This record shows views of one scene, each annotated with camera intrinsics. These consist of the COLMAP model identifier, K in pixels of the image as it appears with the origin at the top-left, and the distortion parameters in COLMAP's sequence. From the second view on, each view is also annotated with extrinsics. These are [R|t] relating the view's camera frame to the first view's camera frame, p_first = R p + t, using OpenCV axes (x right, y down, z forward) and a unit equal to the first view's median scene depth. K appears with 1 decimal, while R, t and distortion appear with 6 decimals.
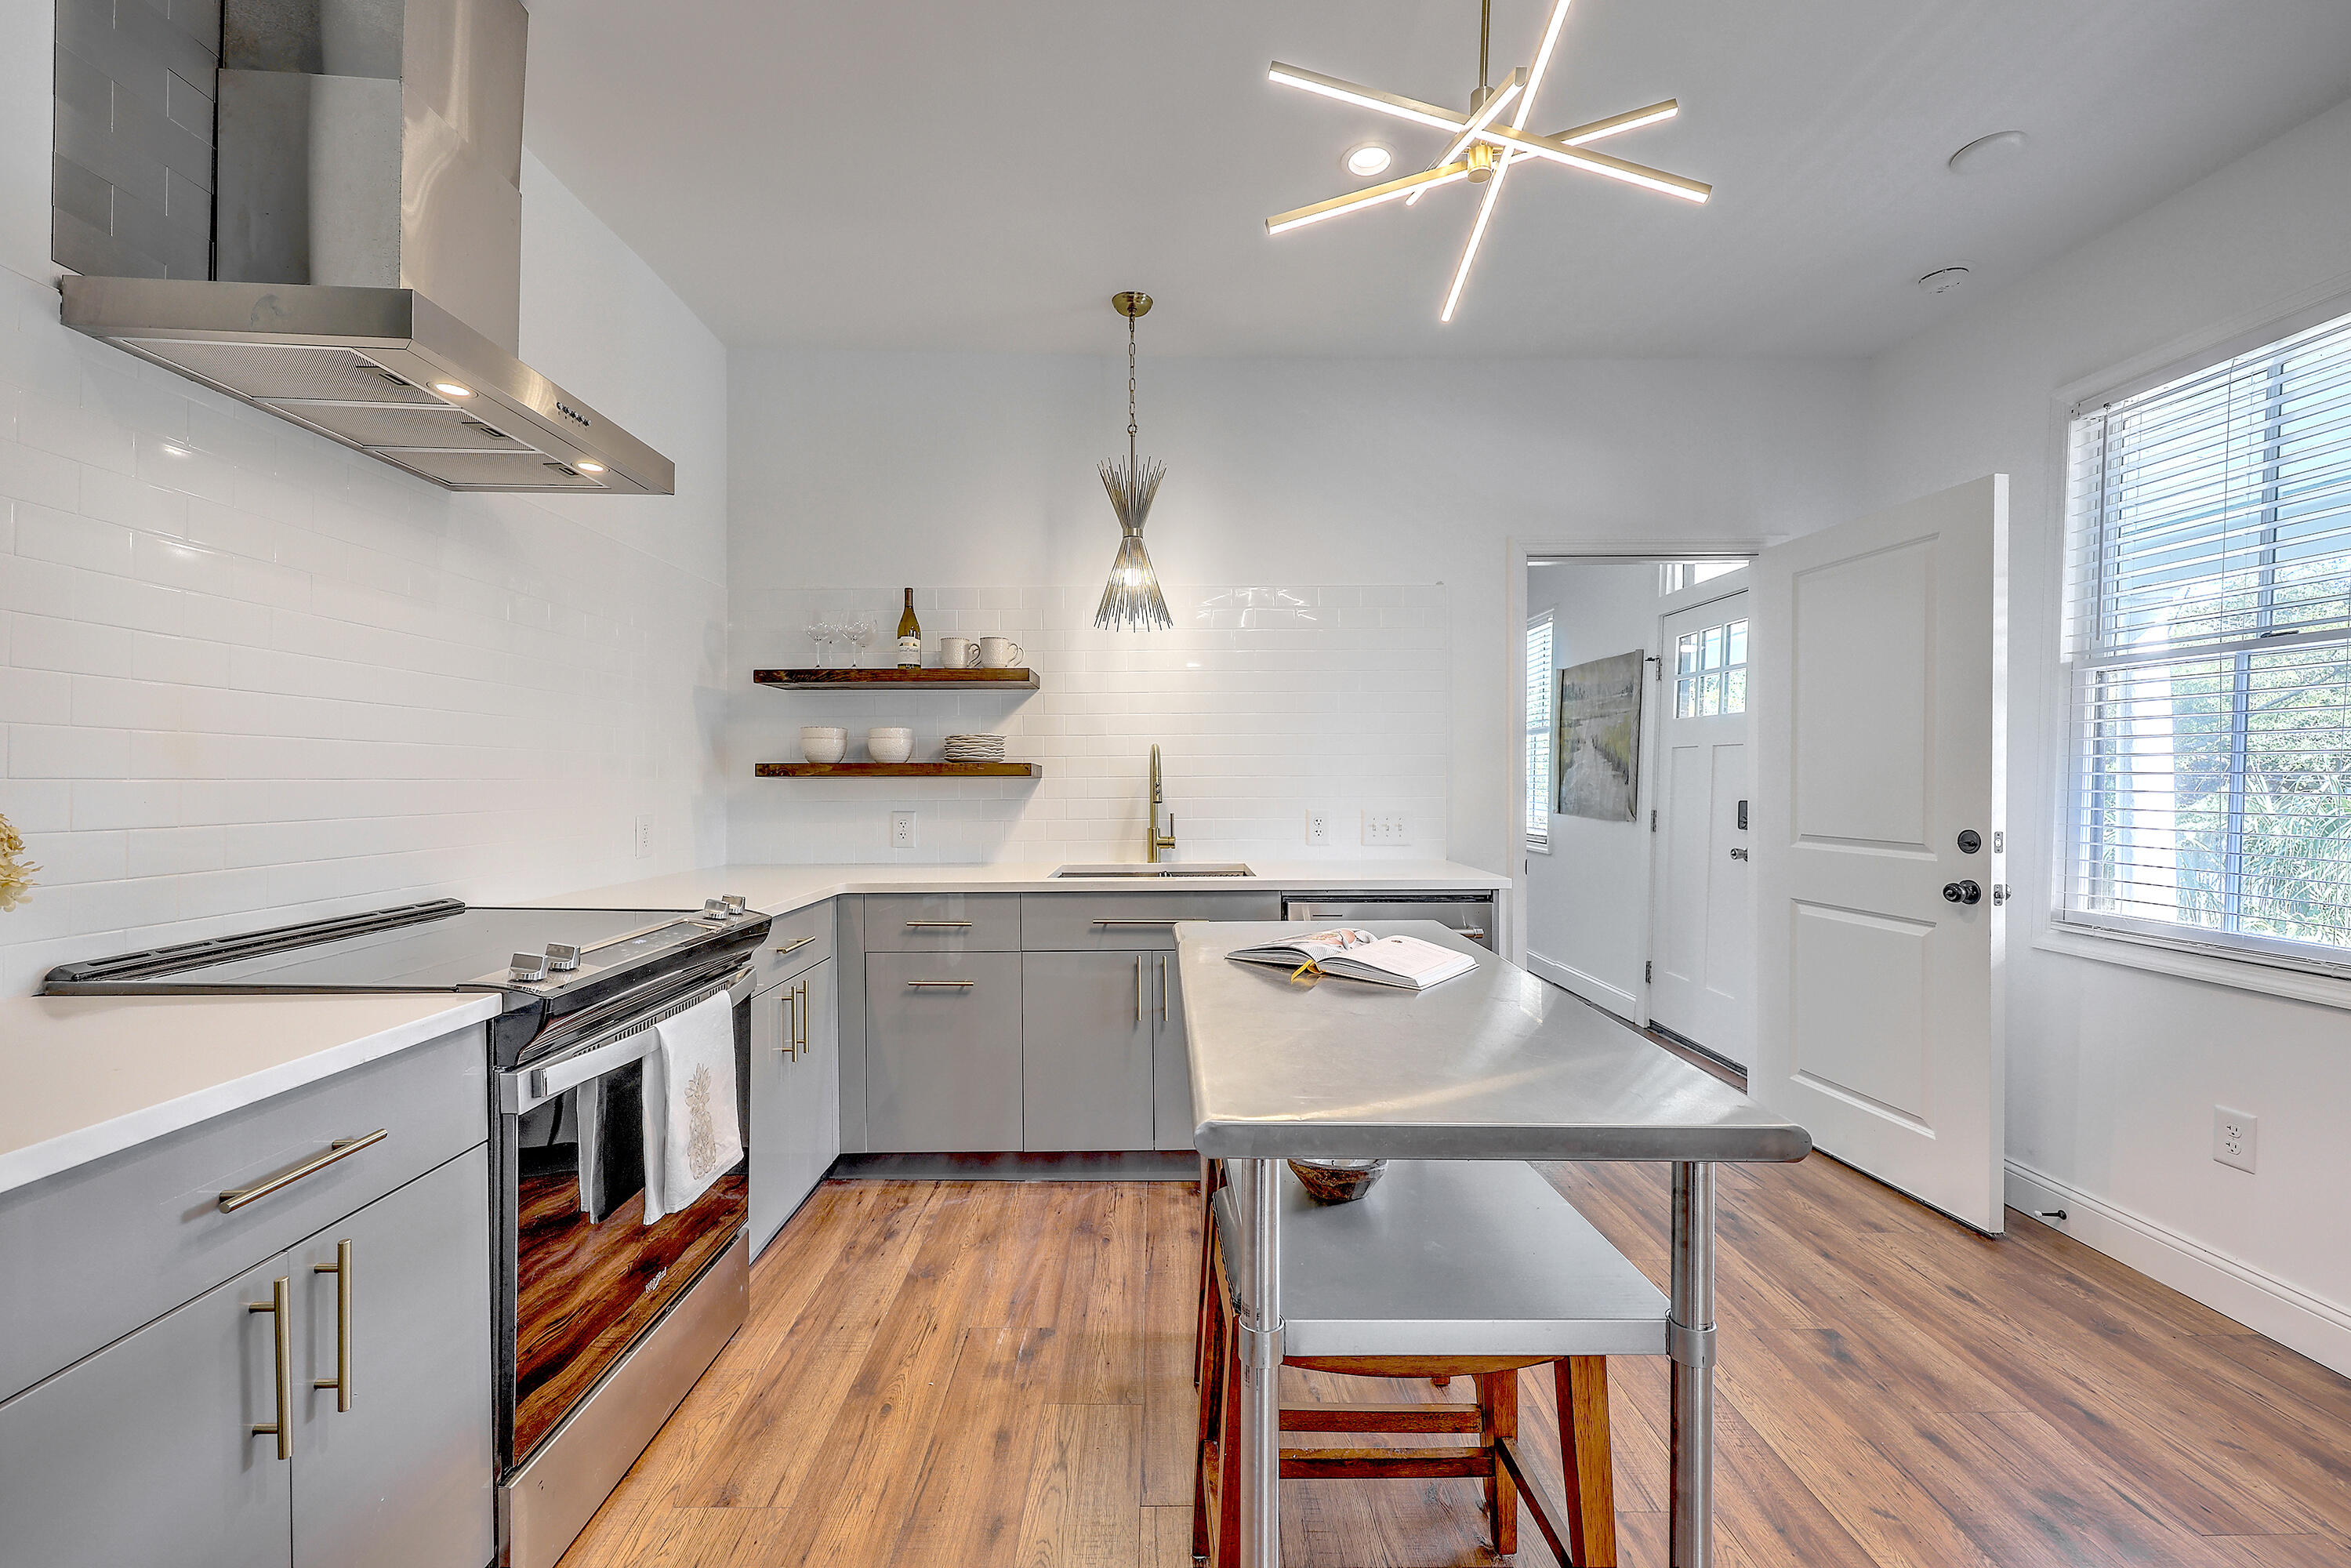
lens RADIAL K [[957.1, 0, 1176.4], [0, 957.1, 785.0], [0, 0, 1]] dist [0.001575, 0.000032]
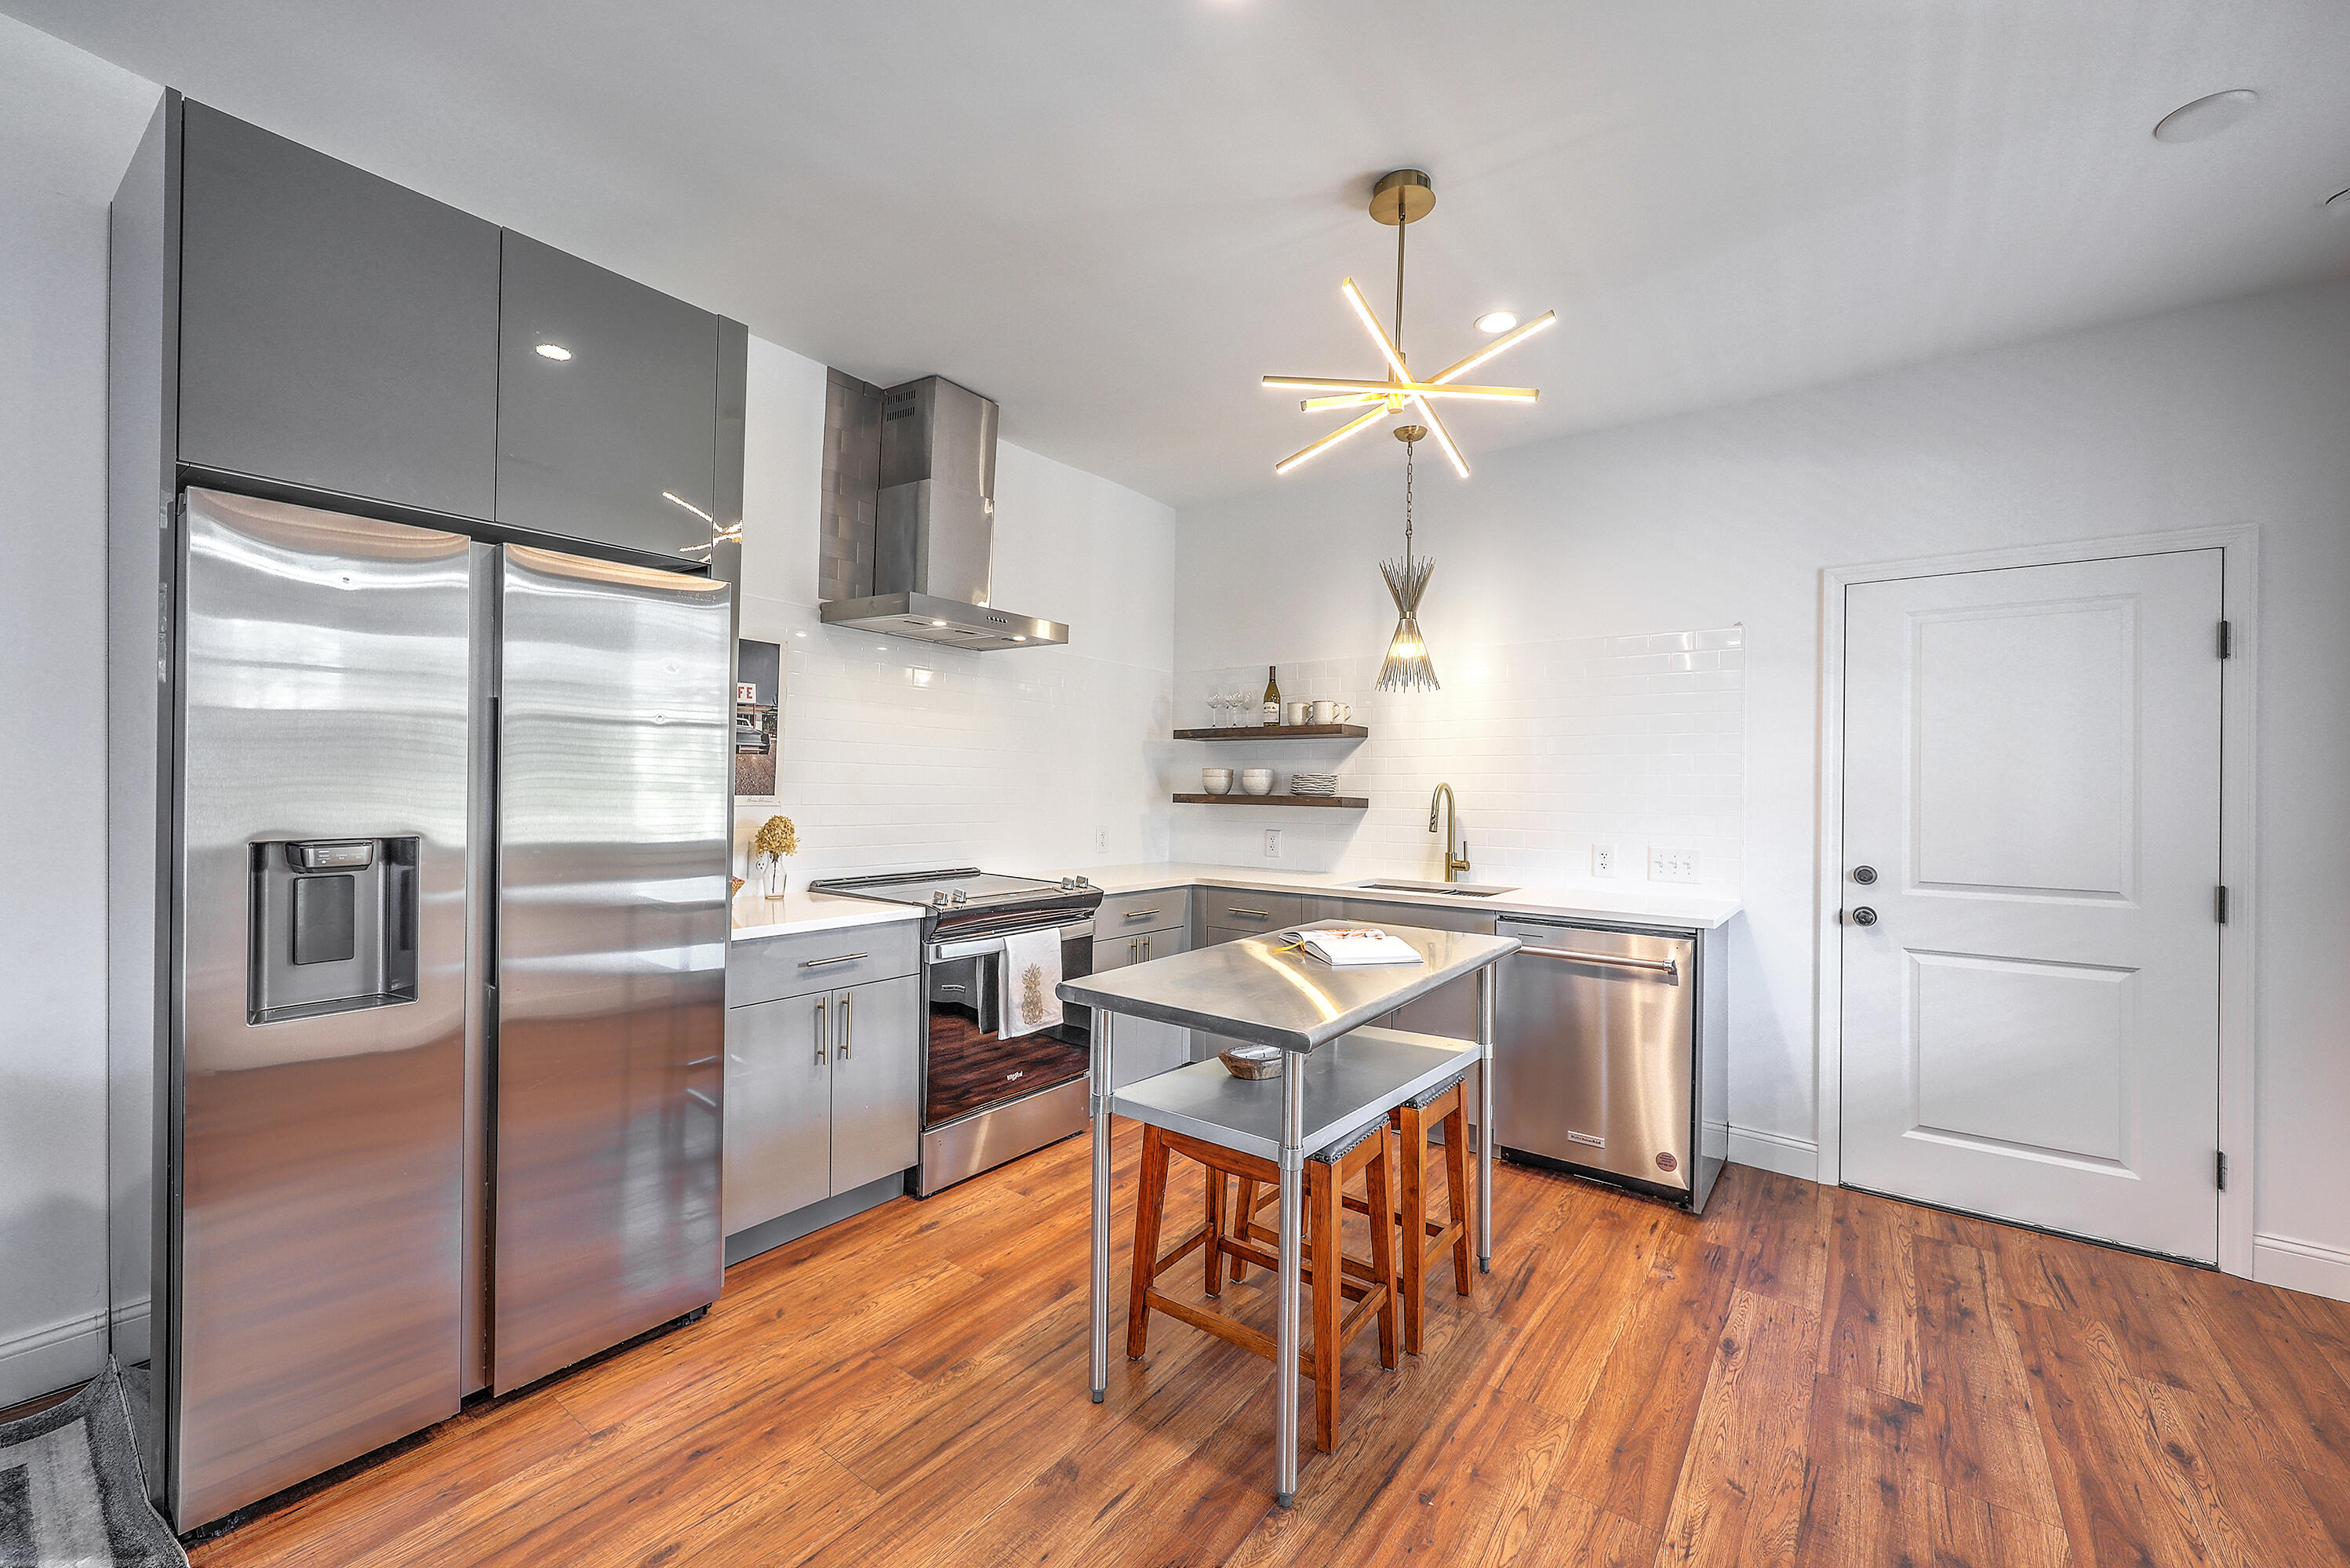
lens RADIAL K [[956.6, 0, 1167.8], [0, 956.6, 784.4], [0, 0, 1]] dist [0.001575, 0.000032]
pose [[0.787007, 0.010911, -0.616848, 0.592989], [-0.020348, 0.999759, -0.008277, -0.031639], [0.616608, 0.019066, 0.787039, -0.213122]]
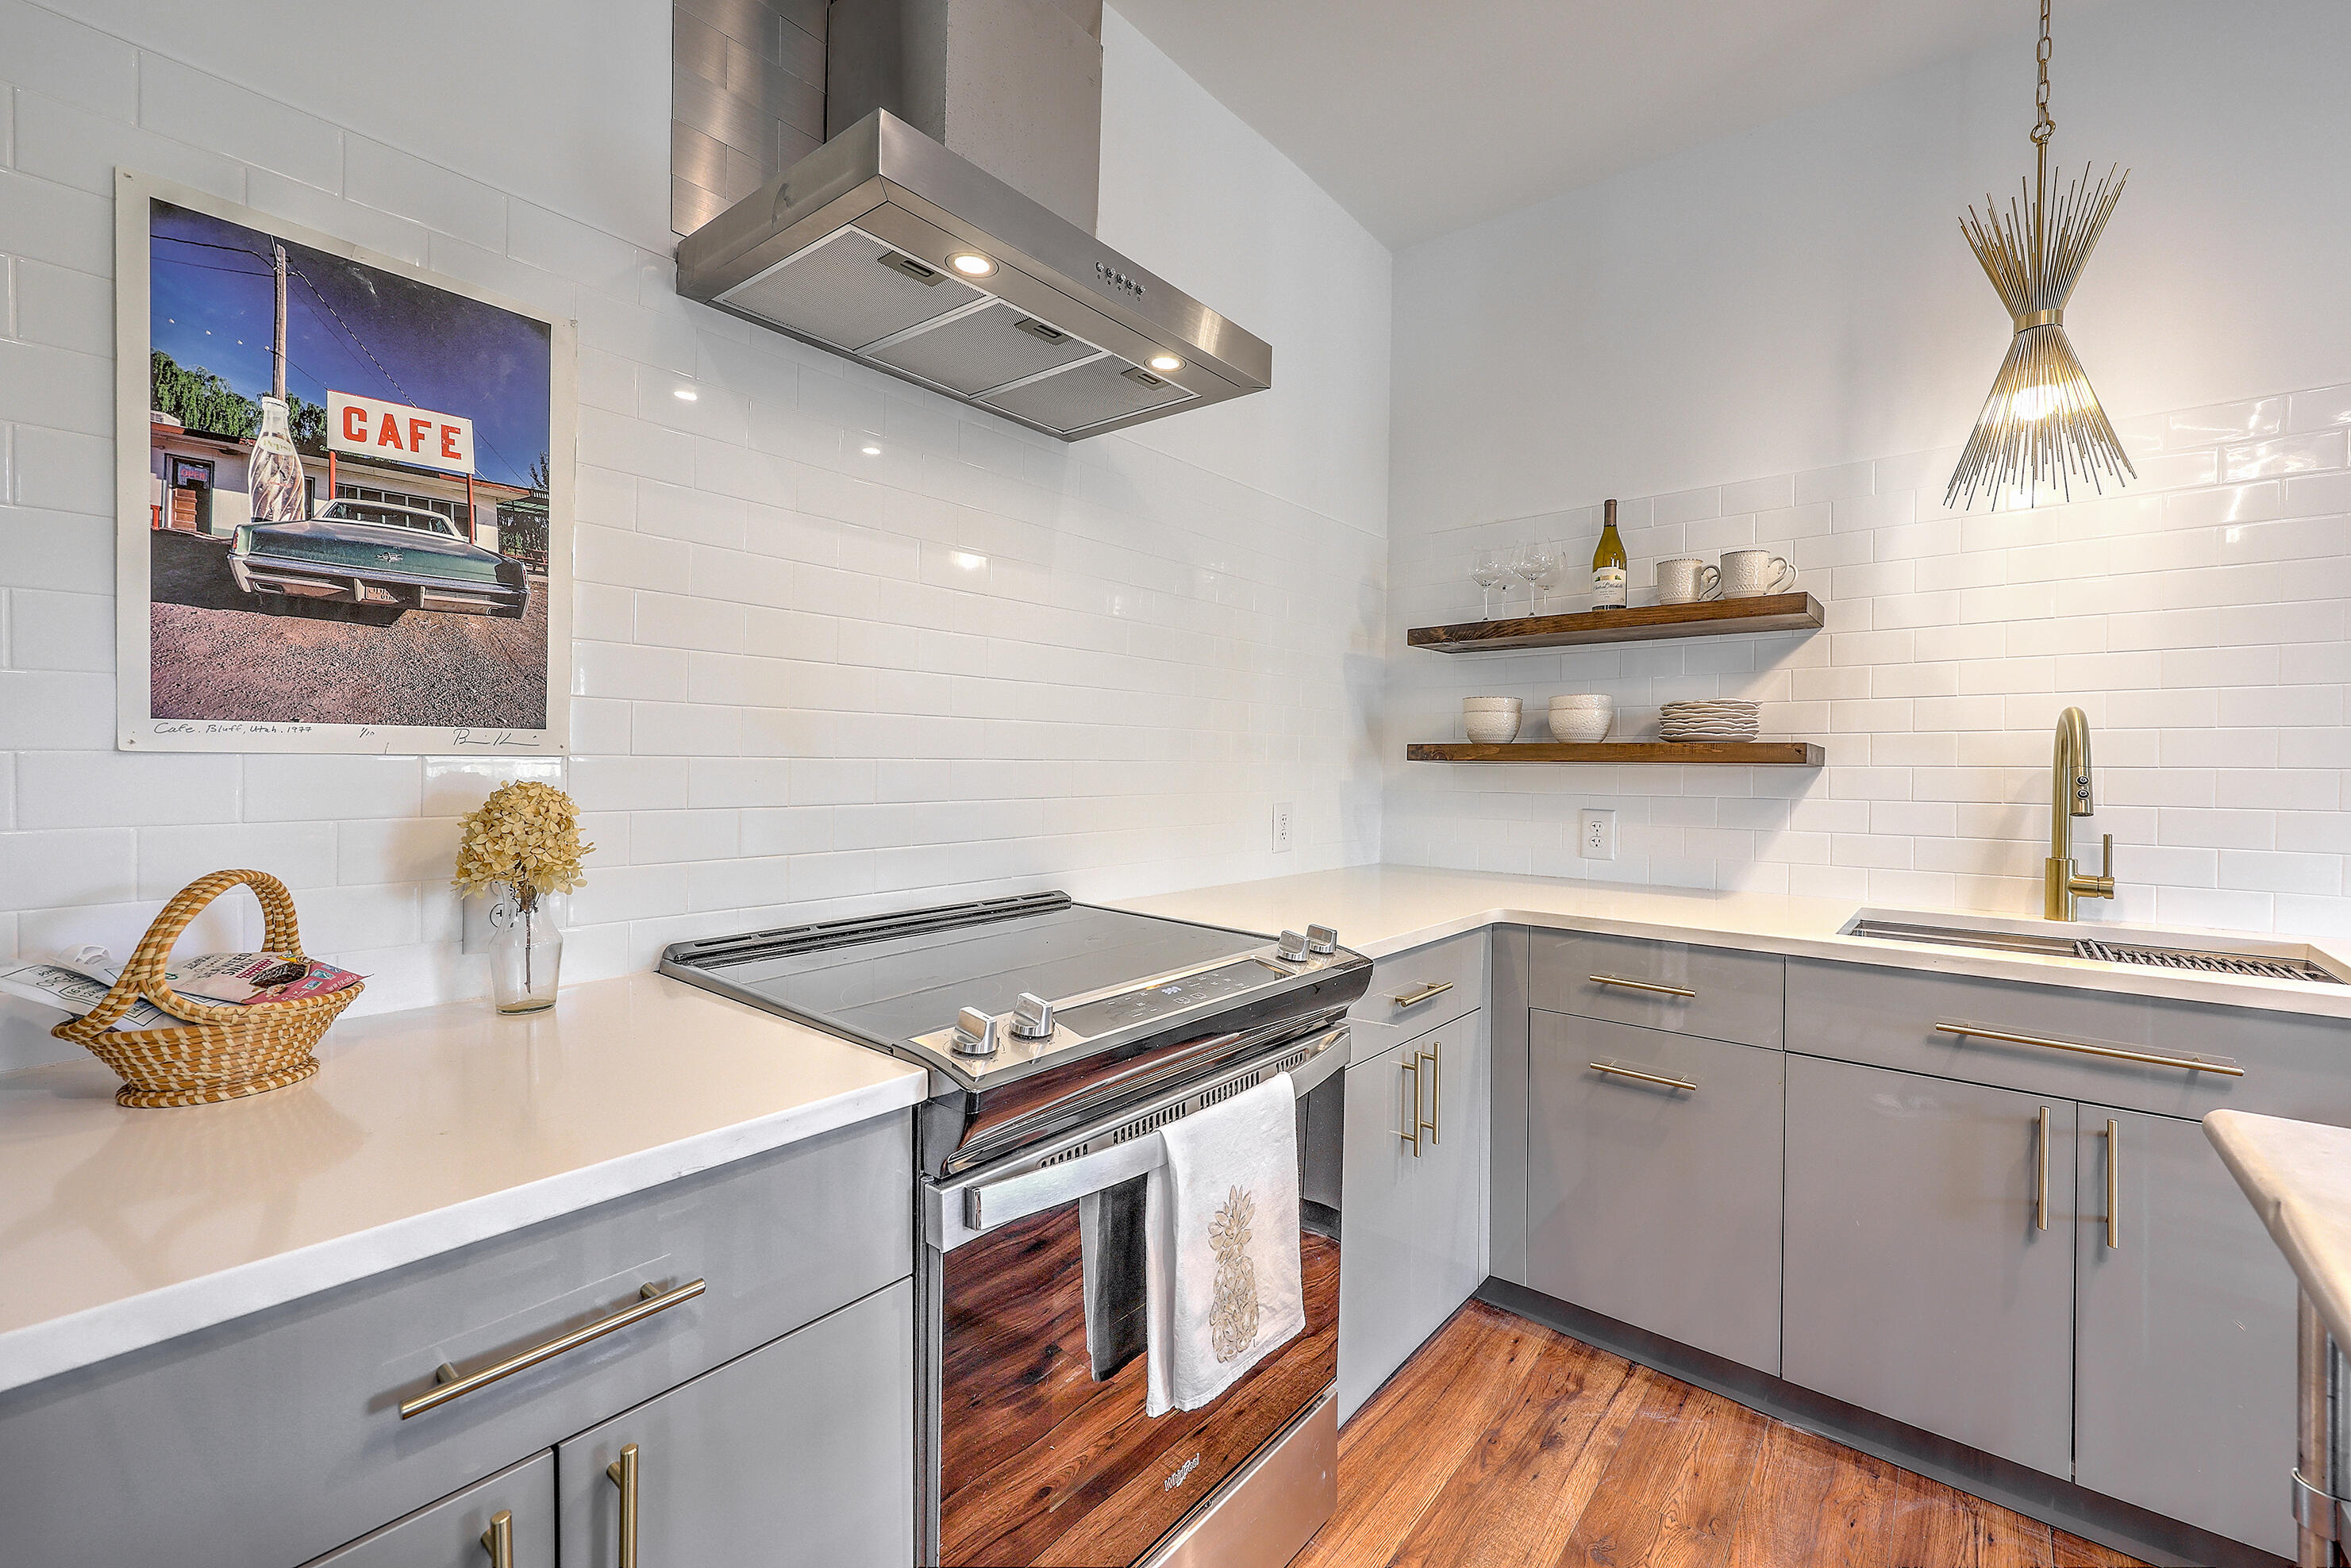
lens RADIAL K [[956.9, 0, 1183.9], [0, 956.9, 773.9], [0, 0, 1]] dist [0.001575, 0.000032]
pose [[0.756830, 0.019573, -0.653318, -0.064071], [-0.015985, 0.999807, 0.011435, -0.004122], [0.653416, 0.001789, 0.756997, 0.327393]]
